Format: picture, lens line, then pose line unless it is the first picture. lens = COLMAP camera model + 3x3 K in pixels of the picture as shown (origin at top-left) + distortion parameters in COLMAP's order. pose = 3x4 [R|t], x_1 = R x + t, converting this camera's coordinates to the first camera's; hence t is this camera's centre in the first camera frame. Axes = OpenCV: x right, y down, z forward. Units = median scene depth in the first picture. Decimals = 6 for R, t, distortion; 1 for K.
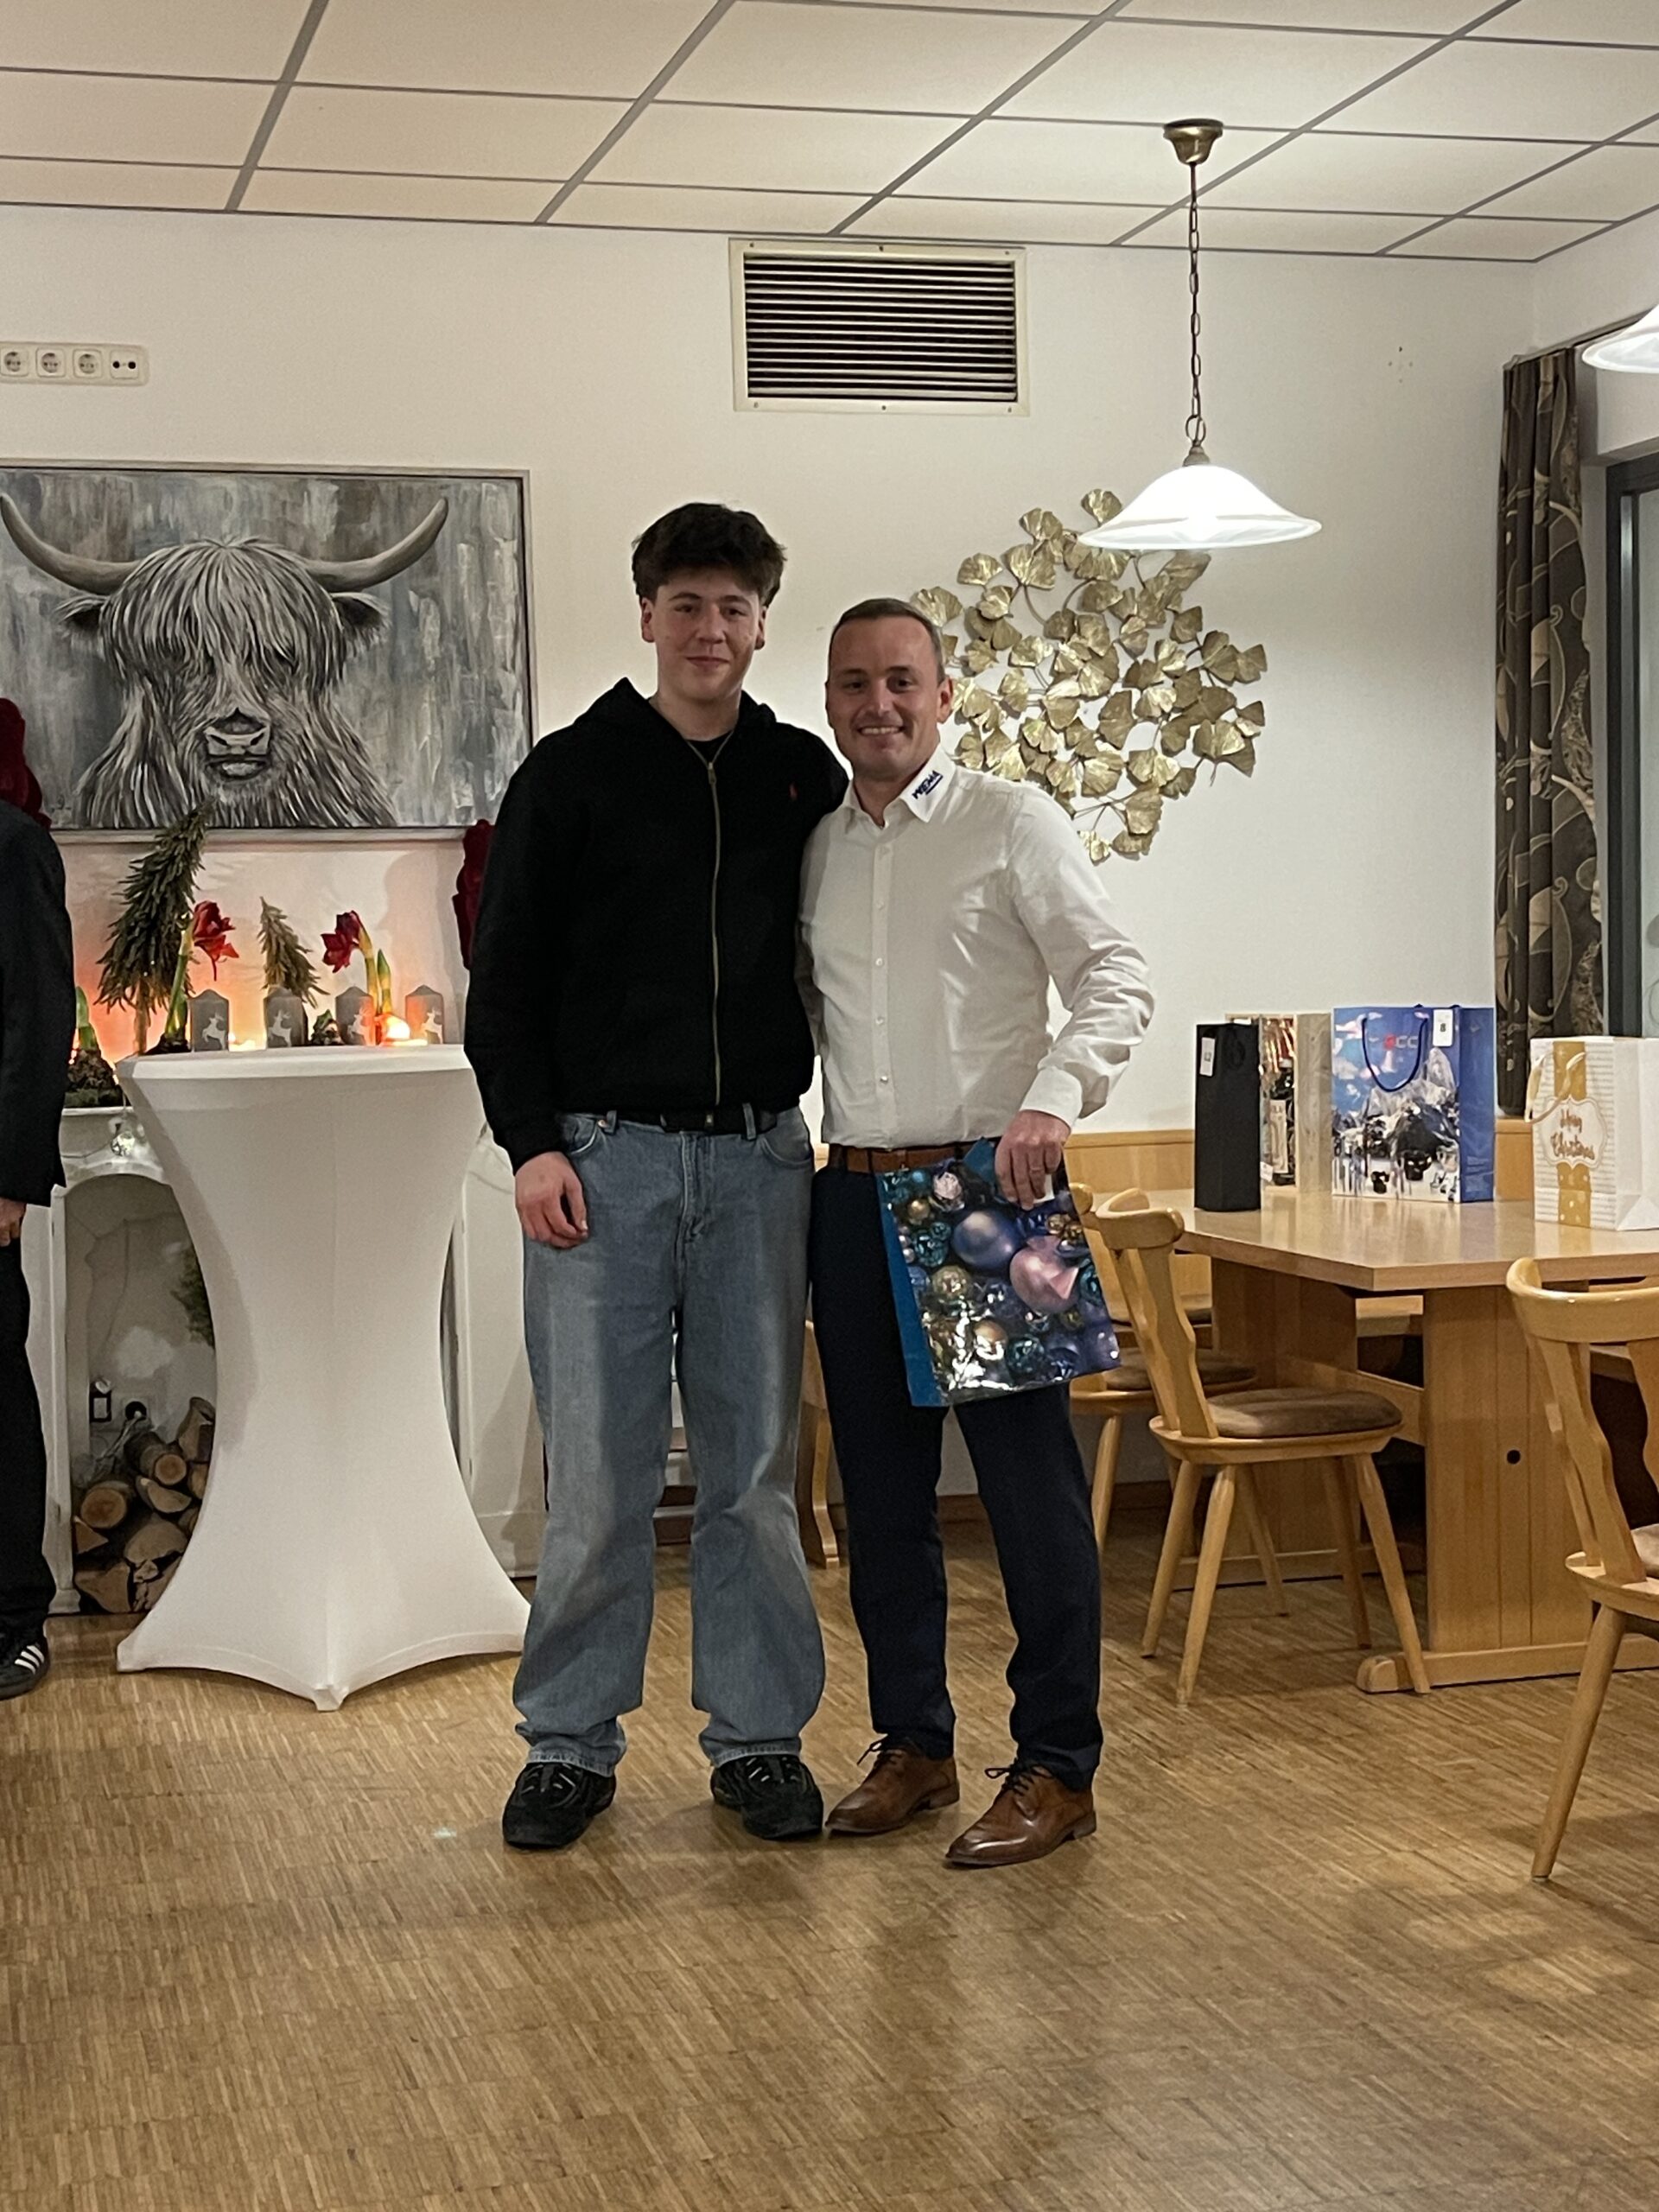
lens RADIAL K [[3266.1, 0, 839.7], [0, 3266.1, 1156.2], [0, 0, 1]] dist [0.077520, 0.000000]
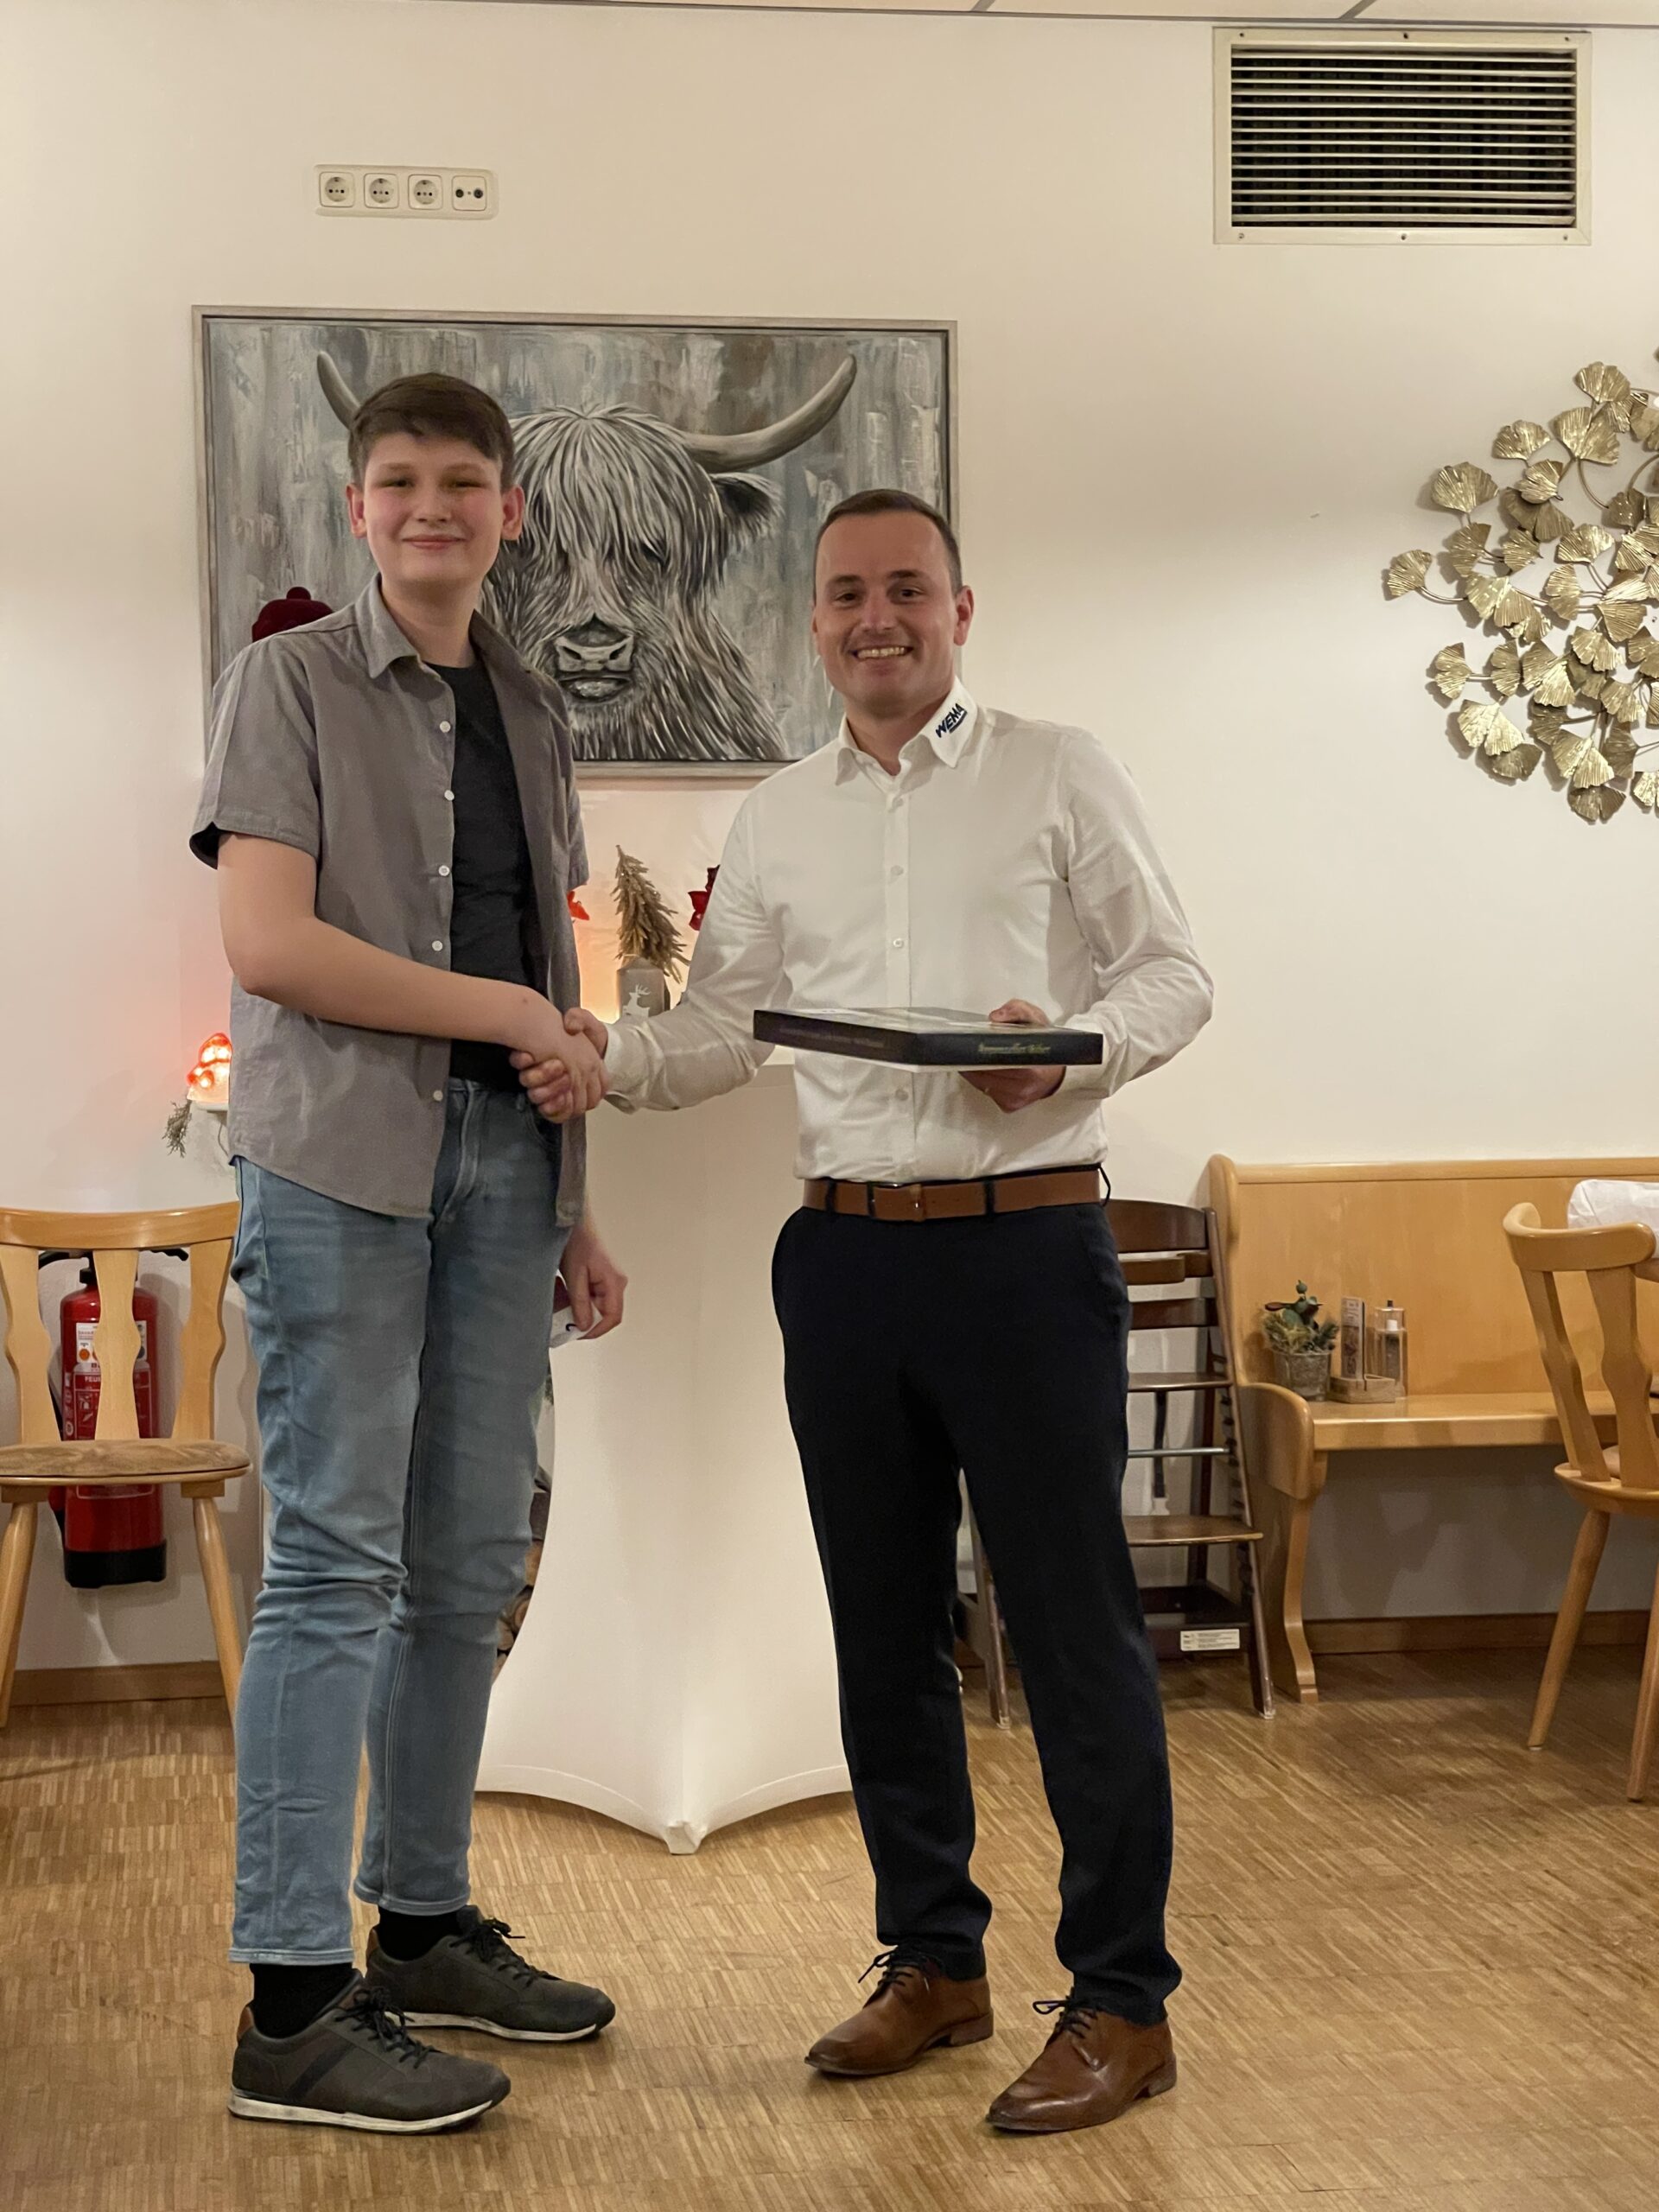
lens RADIAL K [[4117.2, 0, 841.6], [0, 4117.2, 1071.2], [0, 0, 1]] dist [0.181355, 0.000000]
pose [[0.993501, 0.018471, -0.112311, -0.005045], [-0.021055, 0.999539, -0.021866, -0.001711], [0.111855, 0.024088, 0.993432, -0.011464]]
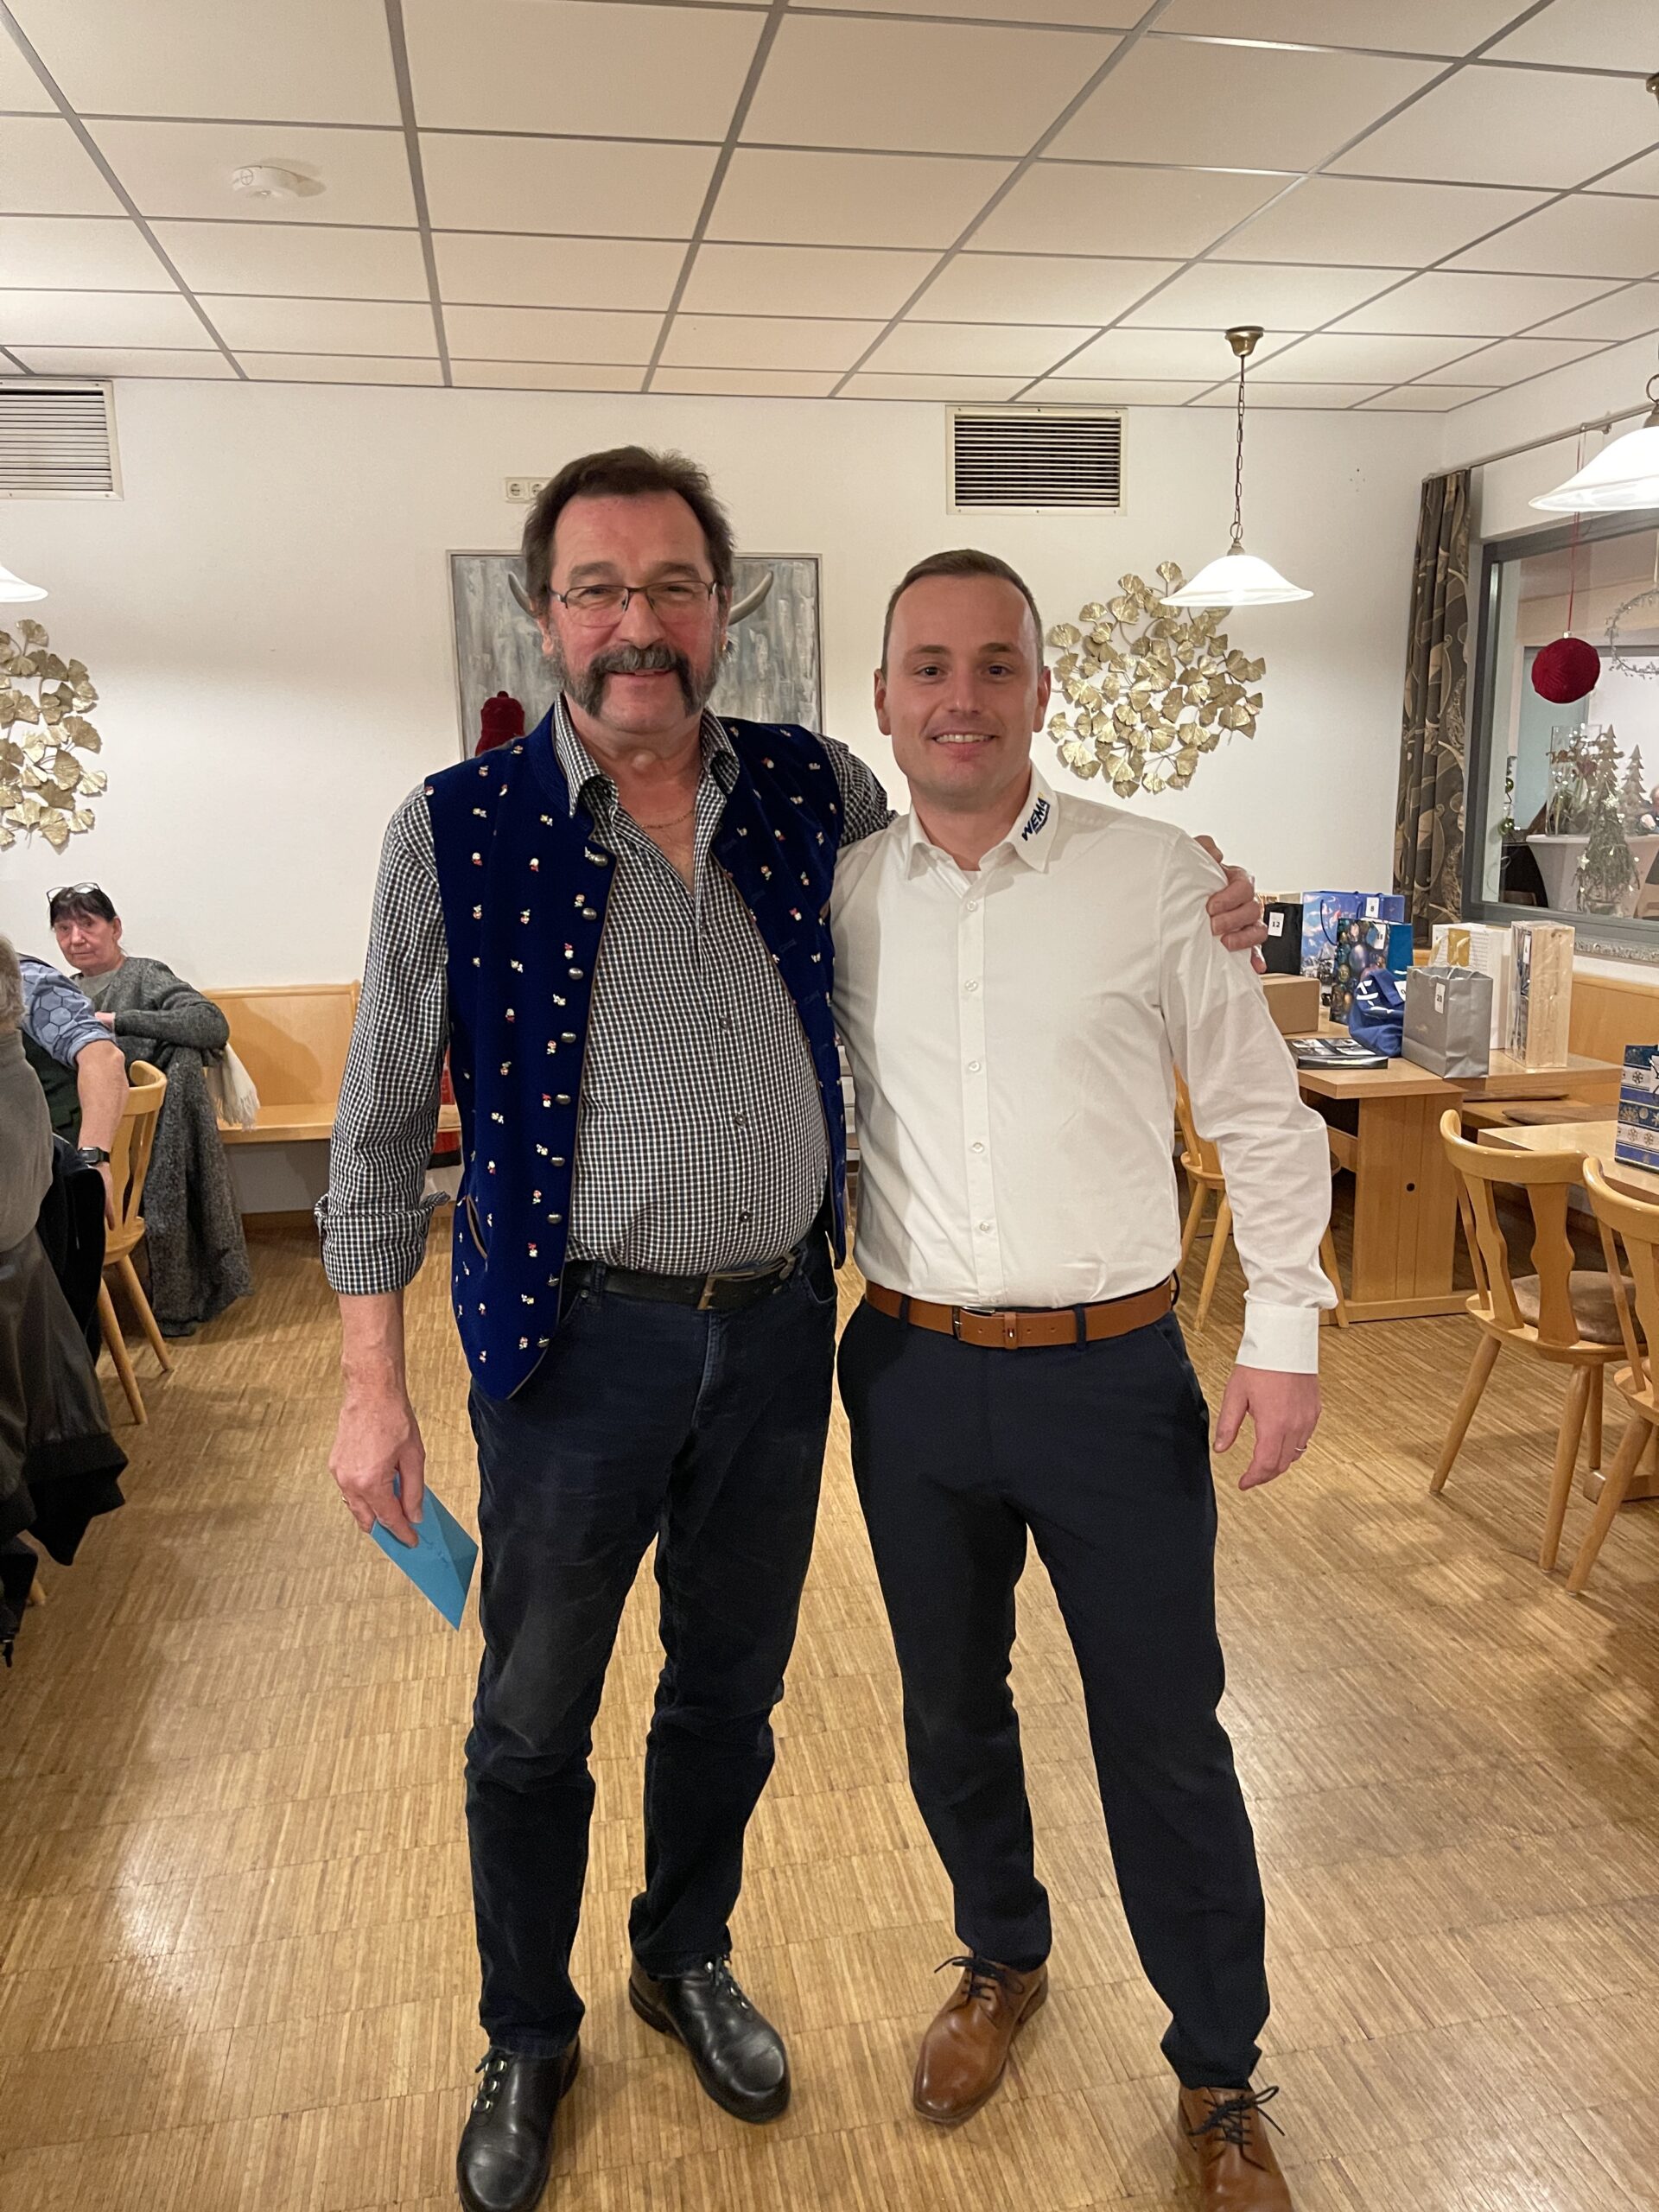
lens RADIAL K [[1663.7, 0, 845.3], [0, 1663.7, 1119.8], [0, 0, 1]] dist [0.048117, -0.063493]
pose [[0.996484, 0.024132, -0.080236, -0.008527], [-0.012329, 0.989433, 0.144465, -0.049137], [0.082874, -0.142968, 0.986251, 0.129110]]
